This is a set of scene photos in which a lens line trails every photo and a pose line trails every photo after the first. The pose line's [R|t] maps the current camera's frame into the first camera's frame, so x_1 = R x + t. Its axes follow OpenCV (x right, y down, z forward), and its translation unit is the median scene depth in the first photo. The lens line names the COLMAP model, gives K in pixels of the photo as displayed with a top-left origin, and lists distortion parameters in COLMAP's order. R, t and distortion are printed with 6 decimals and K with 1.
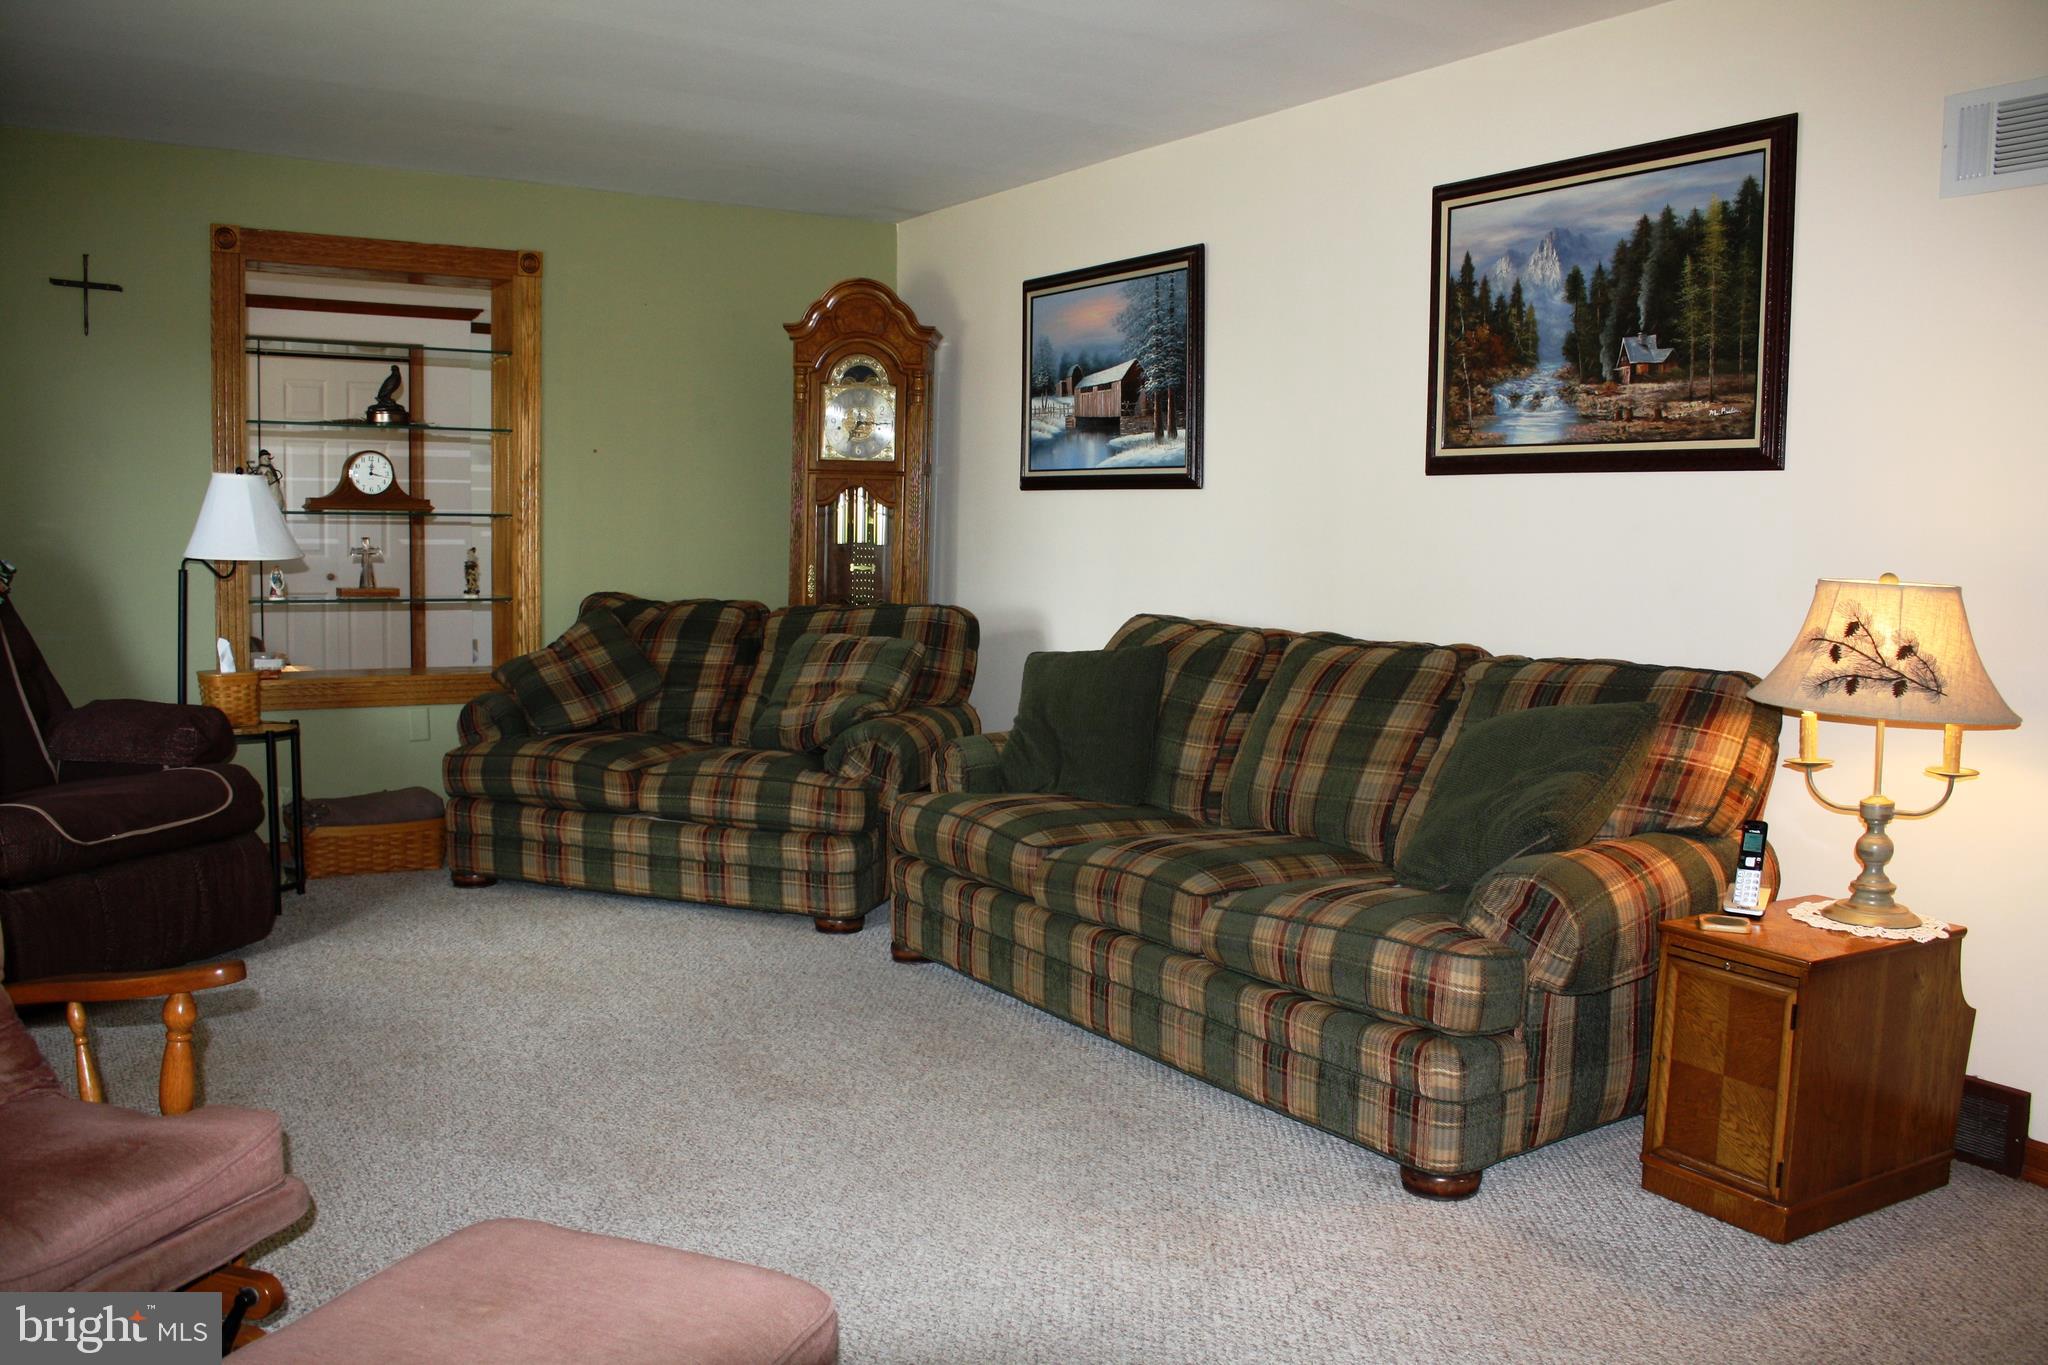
lens RADIAL K [[1717.3, 0, 1022.3], [0, 1717.3, 682.7], [0, 0, 1]] dist [-0.135620, 0.087806]
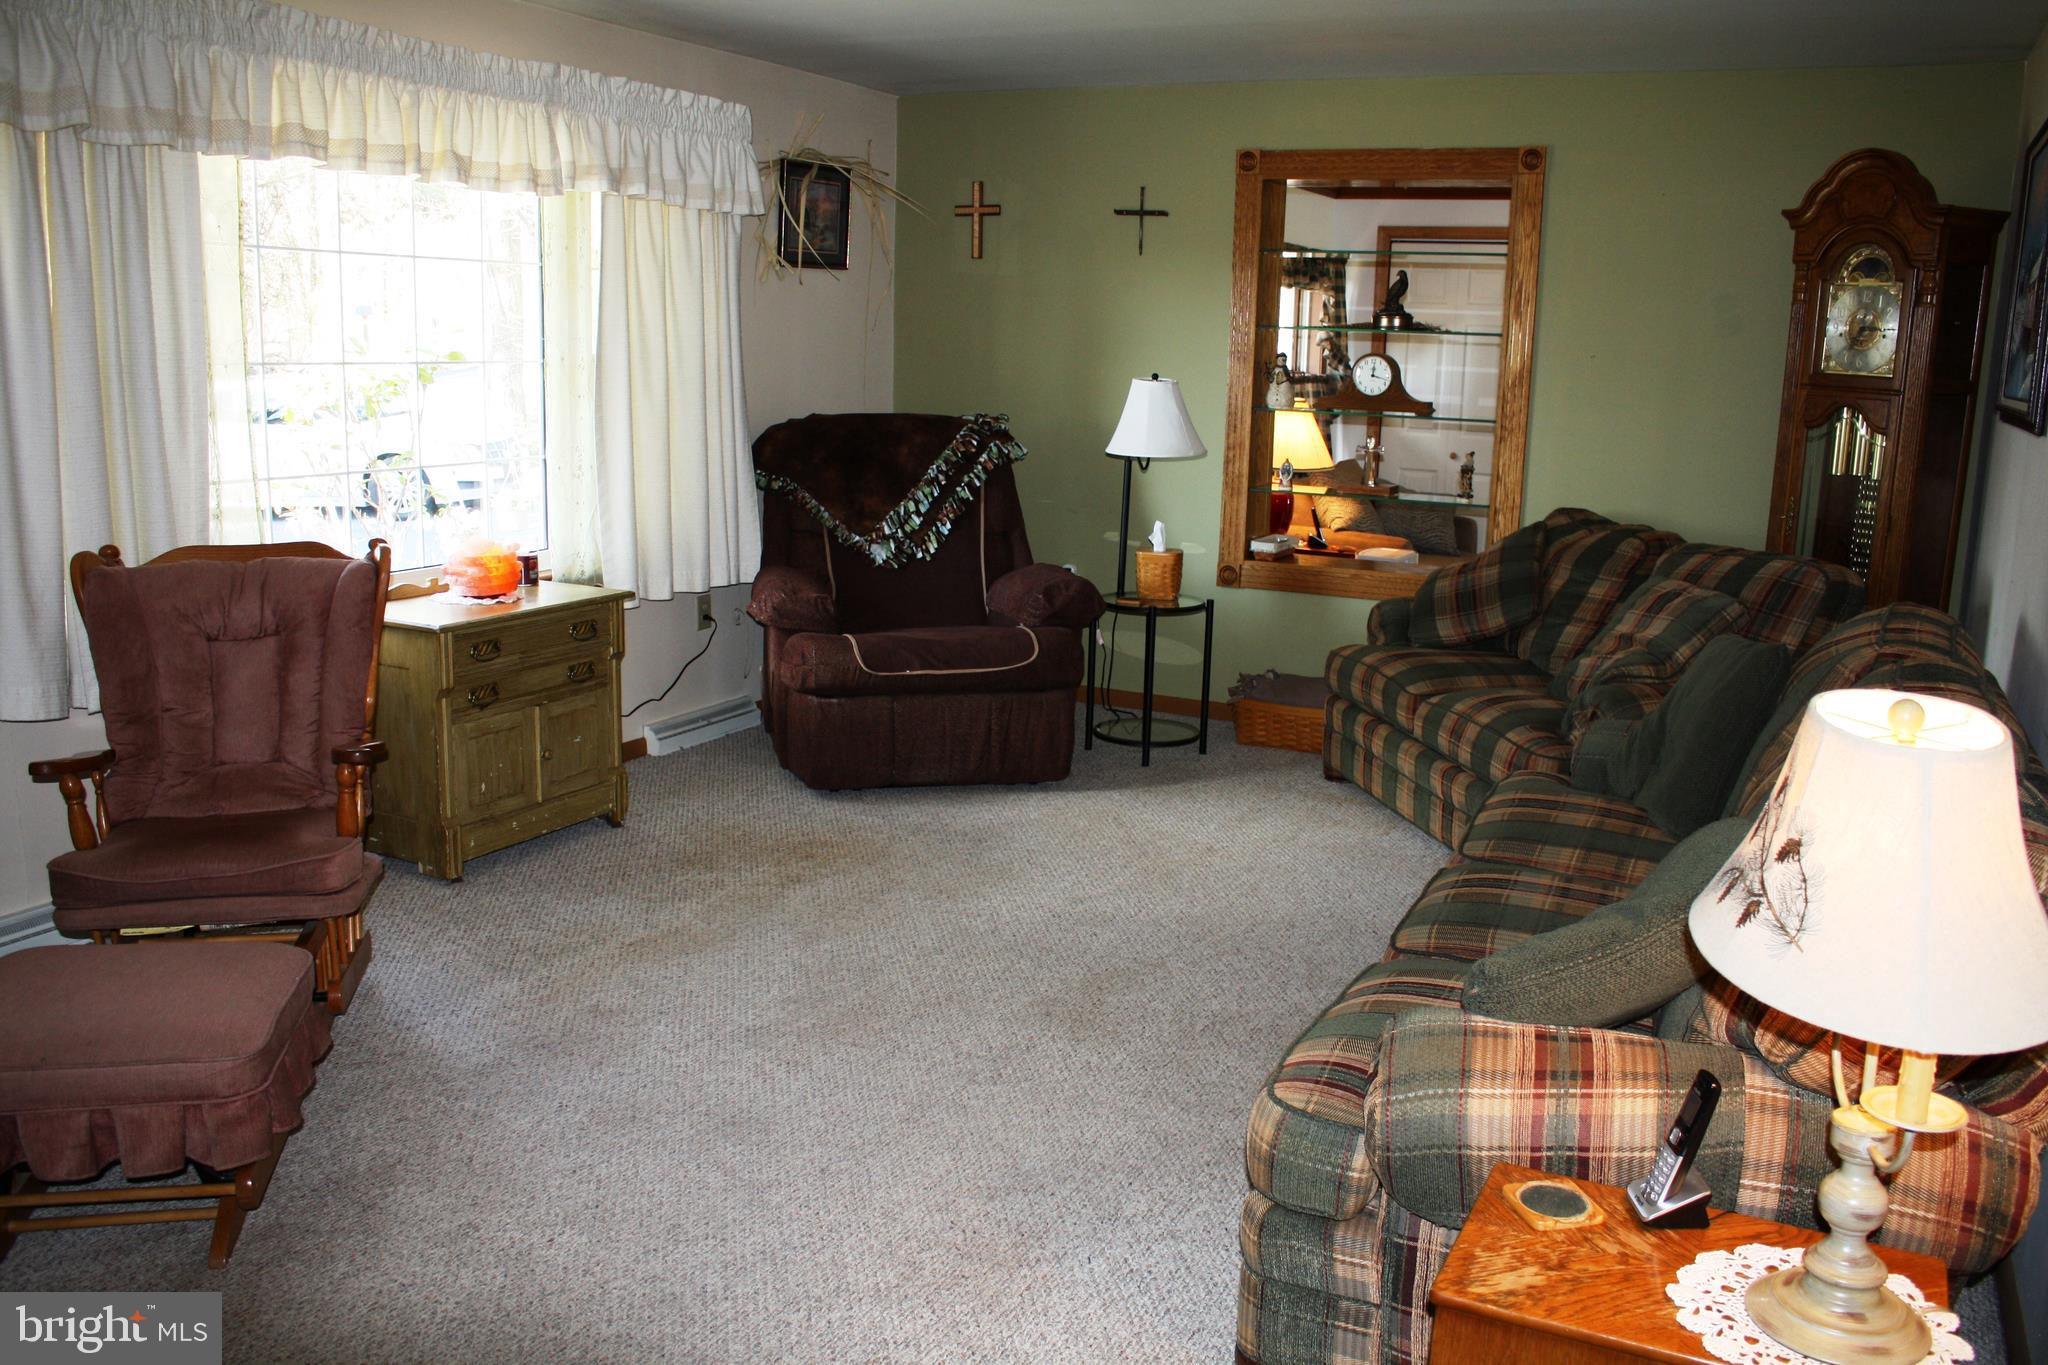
lens RADIAL K [[1717.3, 0, 1022.8], [0, 1717.3, 690.8], [0, 0, 1]] dist [-0.135620, 0.087806]
pose [[0.518234, 0.168789, -0.838418, 0.421137], [-0.091317, 0.985648, 0.141985, -0.061587], [0.850350, 0.002981, 0.526209, 0.259559]]
